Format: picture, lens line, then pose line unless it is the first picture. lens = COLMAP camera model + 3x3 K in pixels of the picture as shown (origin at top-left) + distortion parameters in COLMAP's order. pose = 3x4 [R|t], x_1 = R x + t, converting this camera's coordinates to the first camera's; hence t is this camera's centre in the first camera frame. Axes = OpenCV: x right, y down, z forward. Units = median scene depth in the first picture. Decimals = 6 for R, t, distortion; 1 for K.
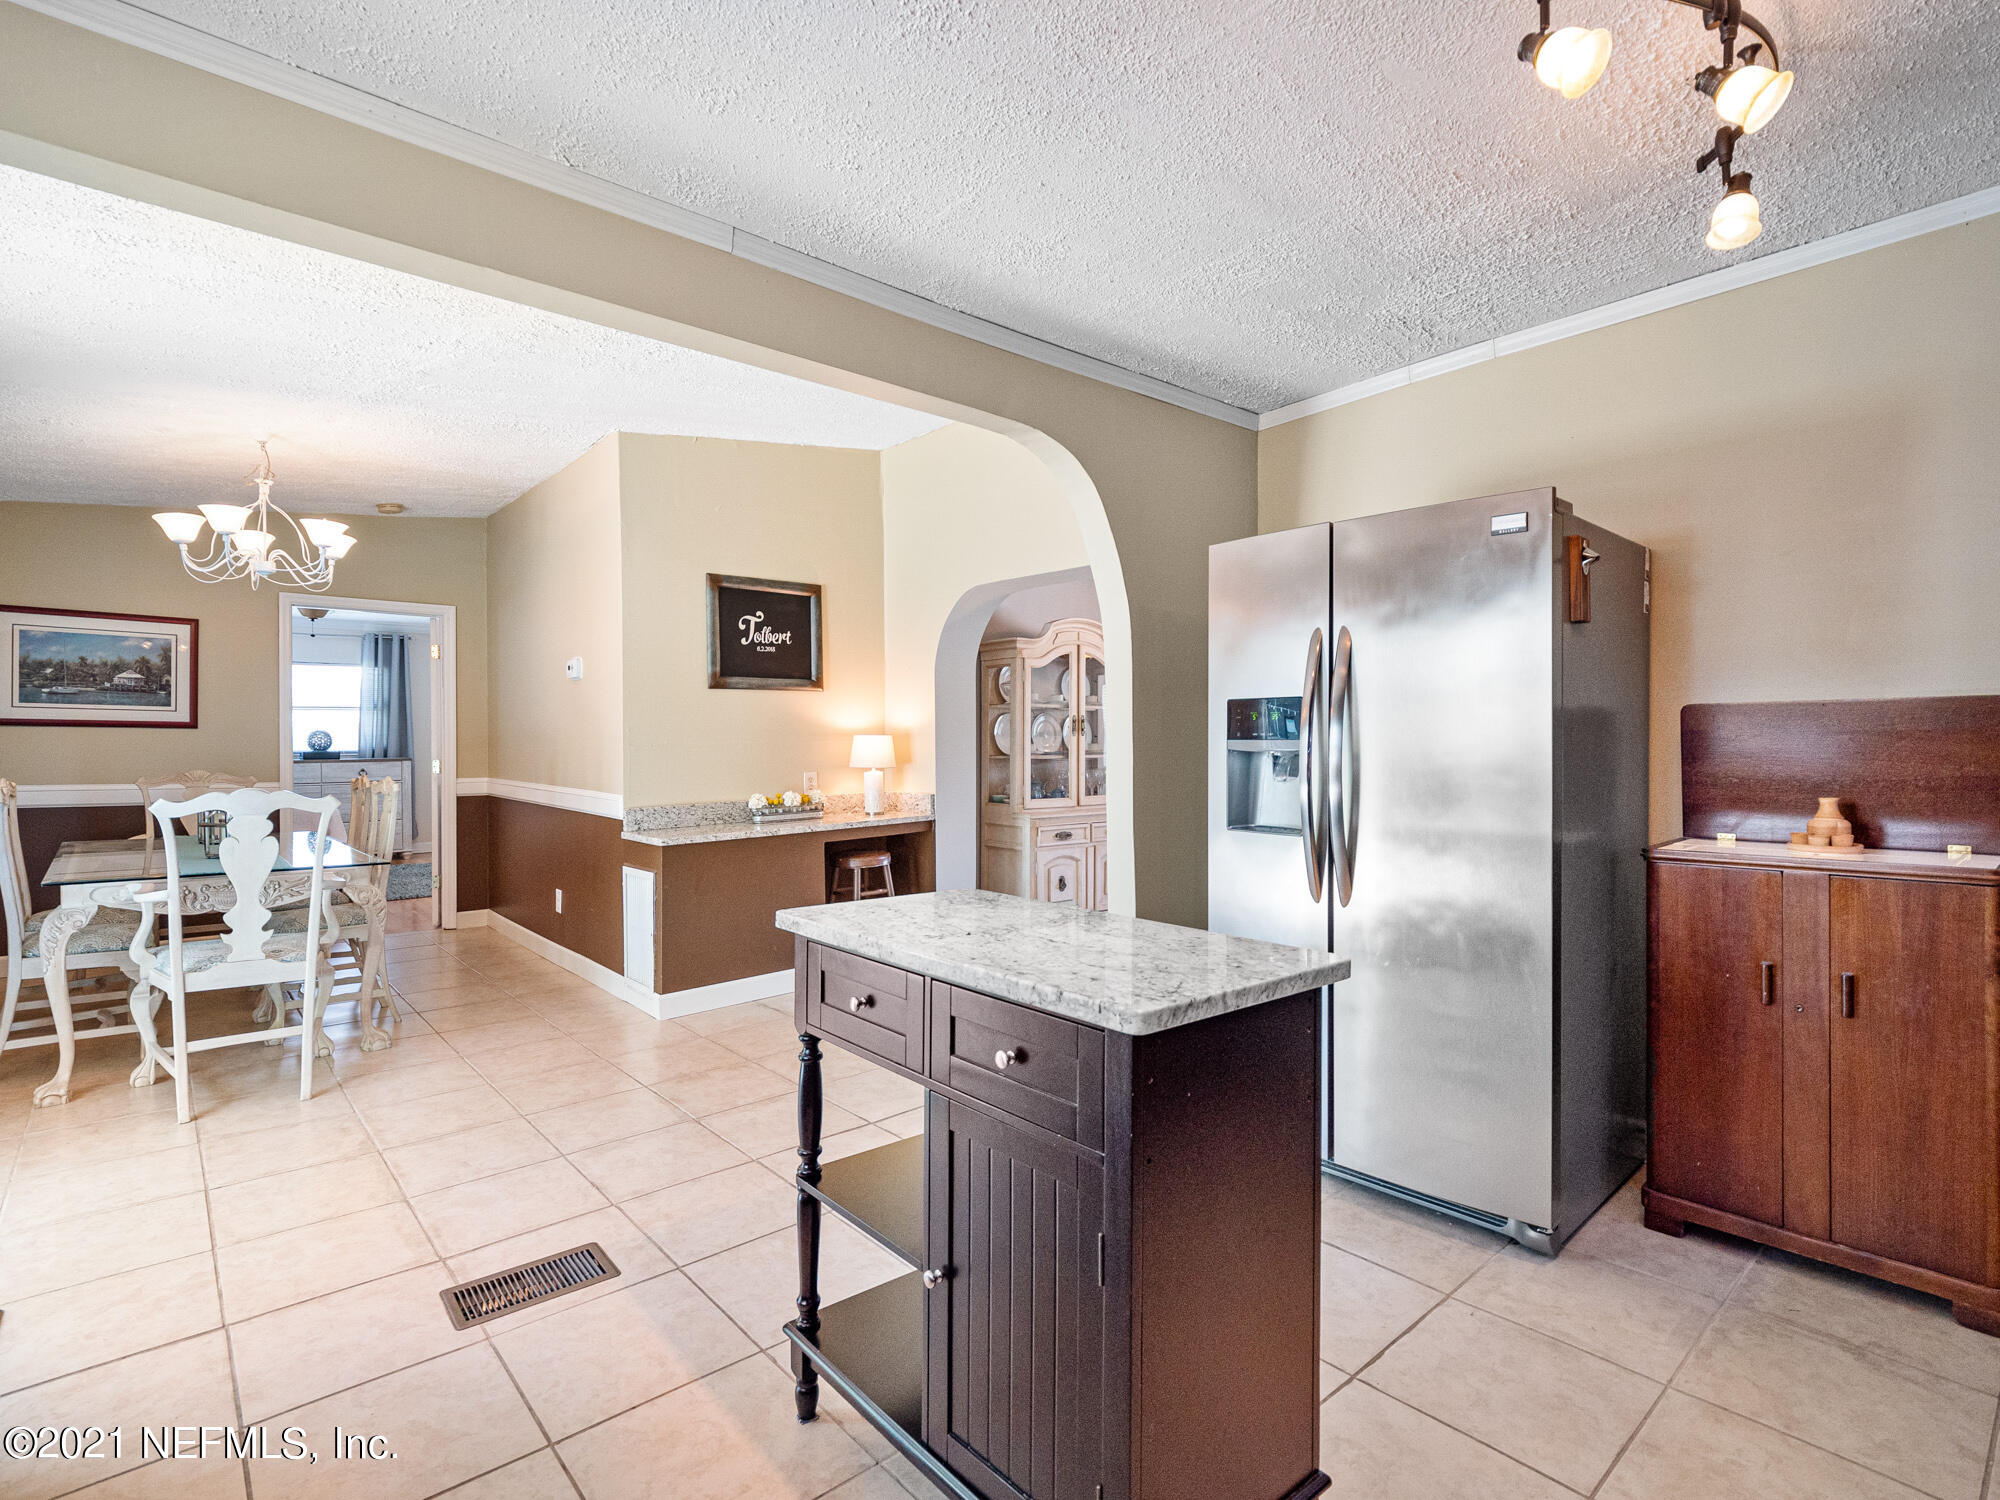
lens RADIAL K [[974.5, 0, 968.6], [0, 974.5, 755.9], [0, 0, 1]] dist [0.003243, -0.003719]
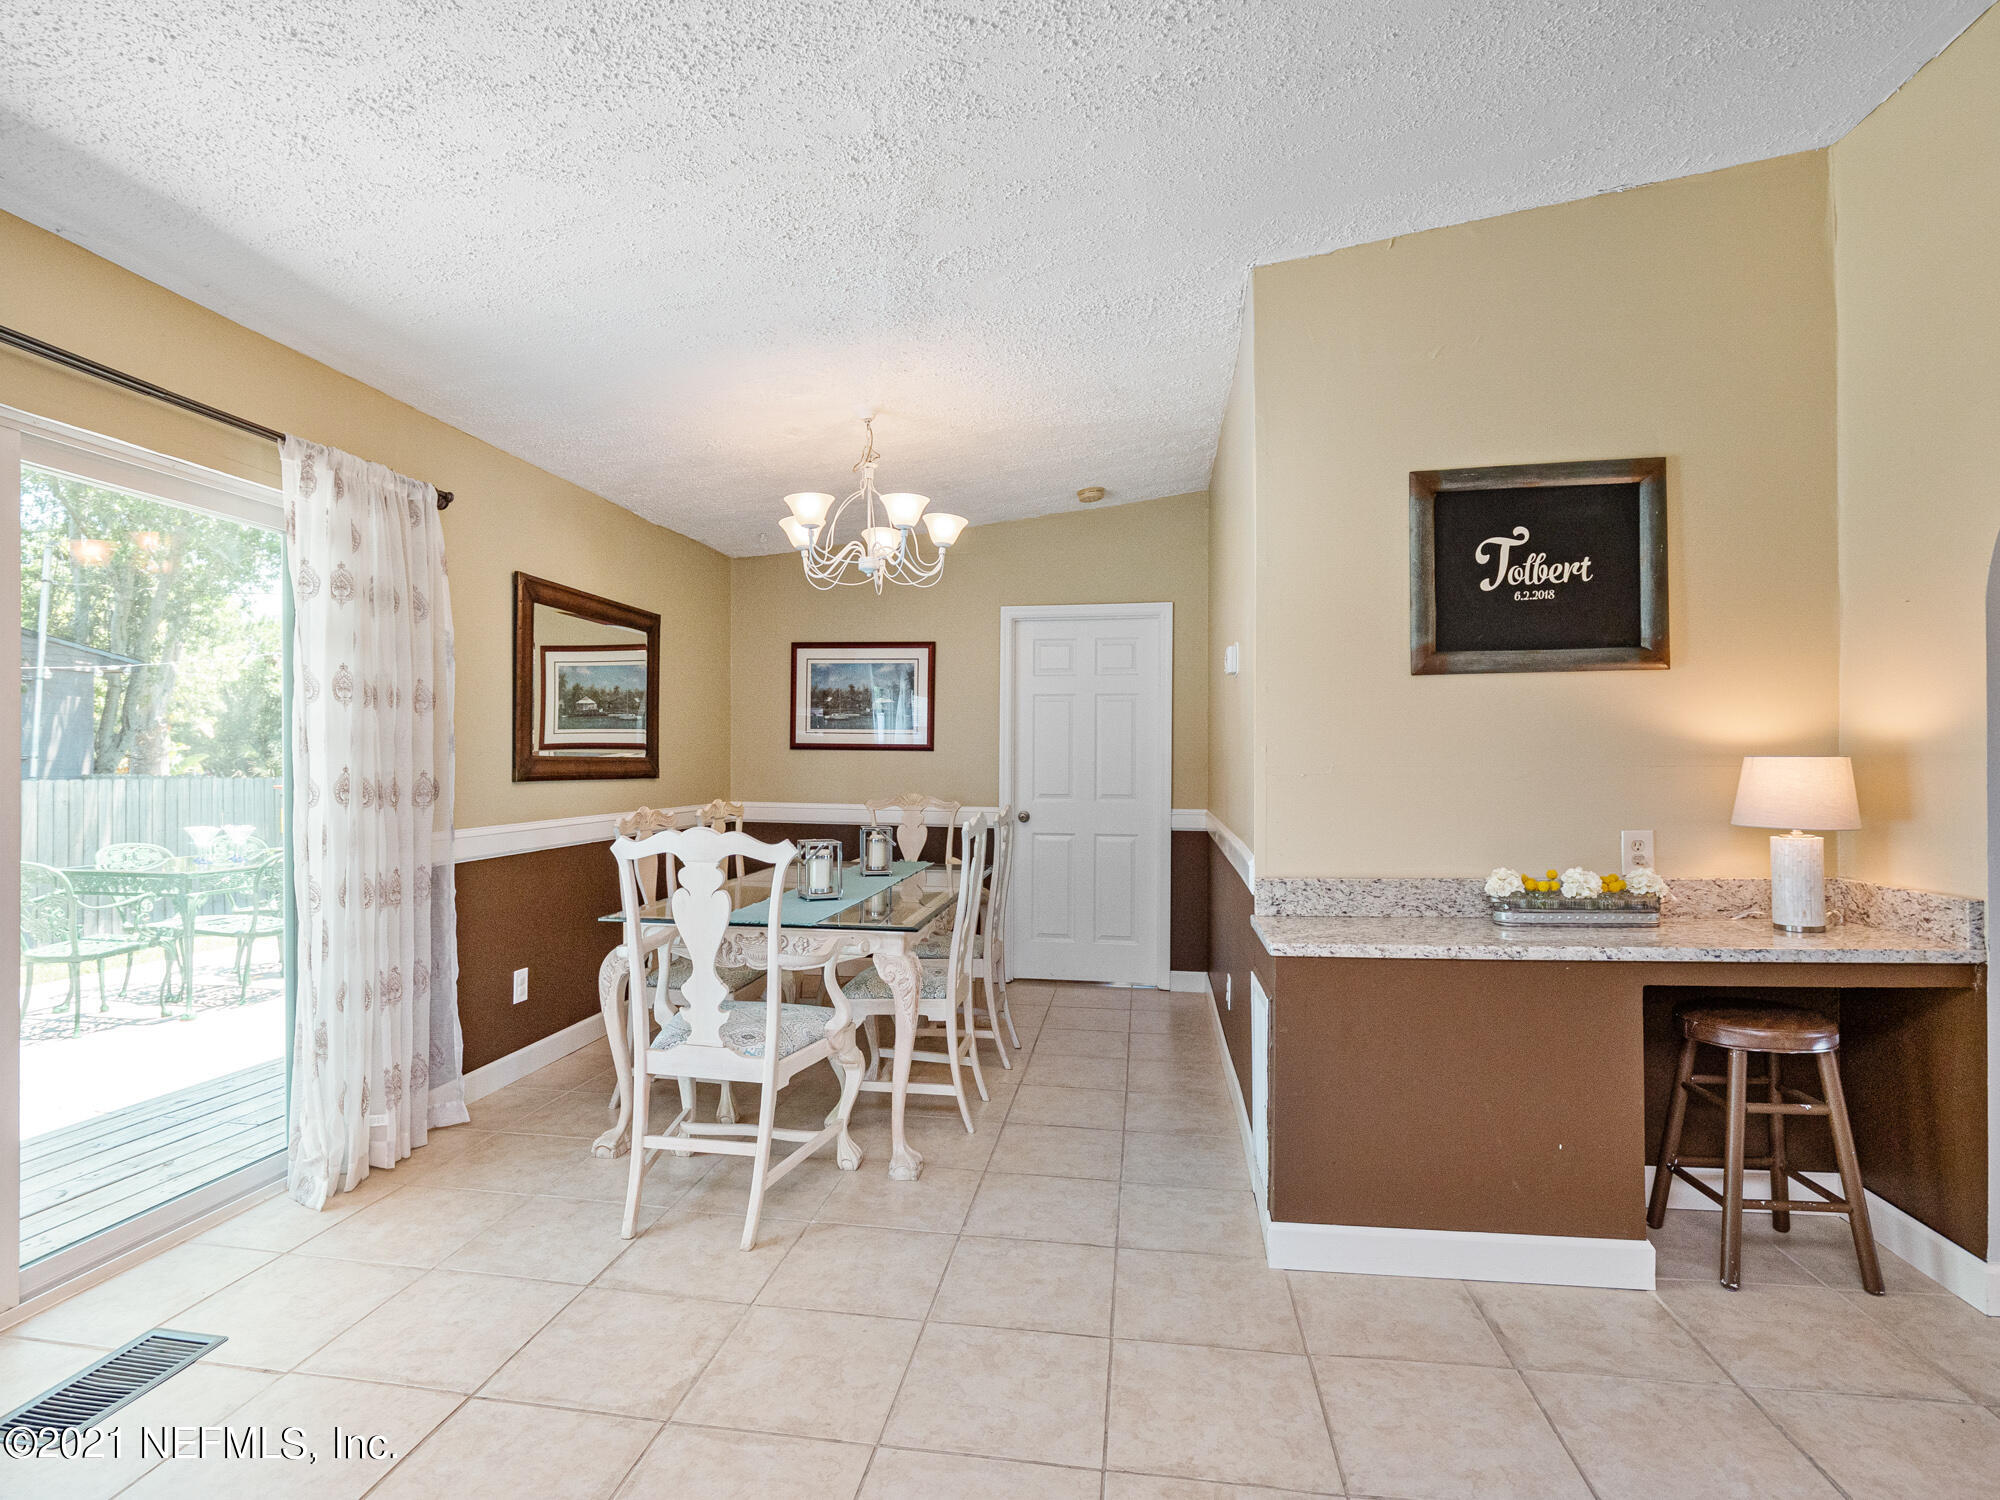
lens RADIAL K [[974.5, 0, 987.6], [0, 974.5, 762.4], [0, 0, 1]] dist [0.003243, -0.003719]
pose [[0.648874, 0.002643, -0.760891, 0.003940], [-0.012839, 0.999890, -0.007476, -0.010550], [0.760788, 0.014620, 0.648836, 0.427260]]
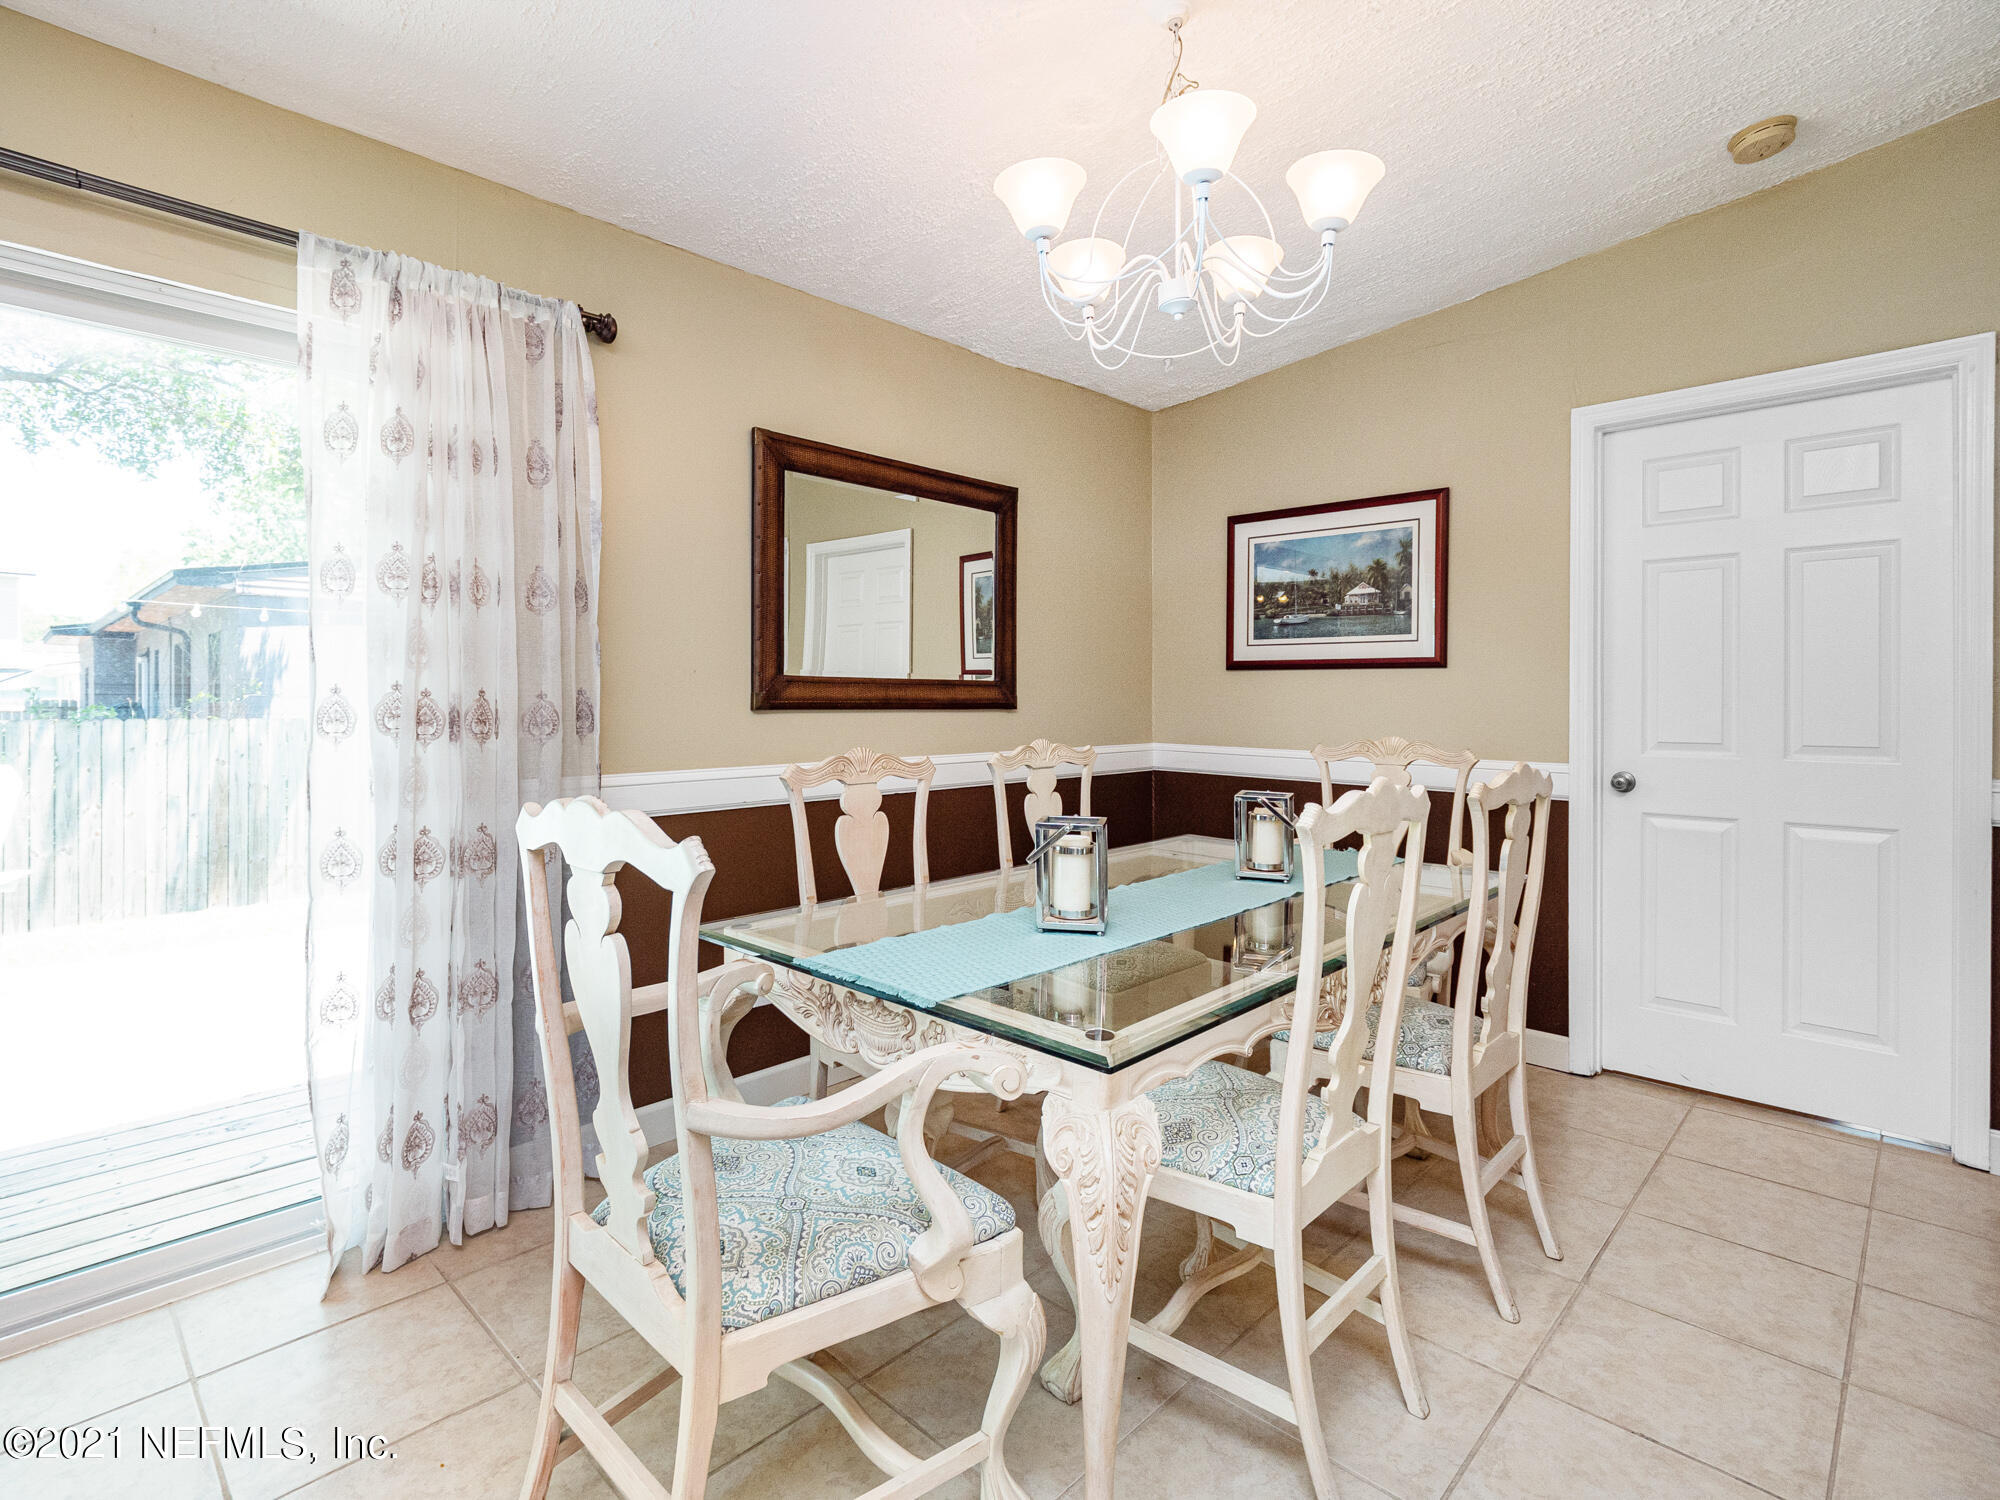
lens RADIAL K [[974.5, 0, 993.8], [0, 974.5, 705.6], [0, 0, 1]] dist [0.003243, -0.003719]
pose [[0.091403, 0.004361, -0.995804, -0.227304], [-0.012453, 0.999917, 0.003236, -0.003043], [0.995736, 0.012105, 0.091449, 0.716655]]
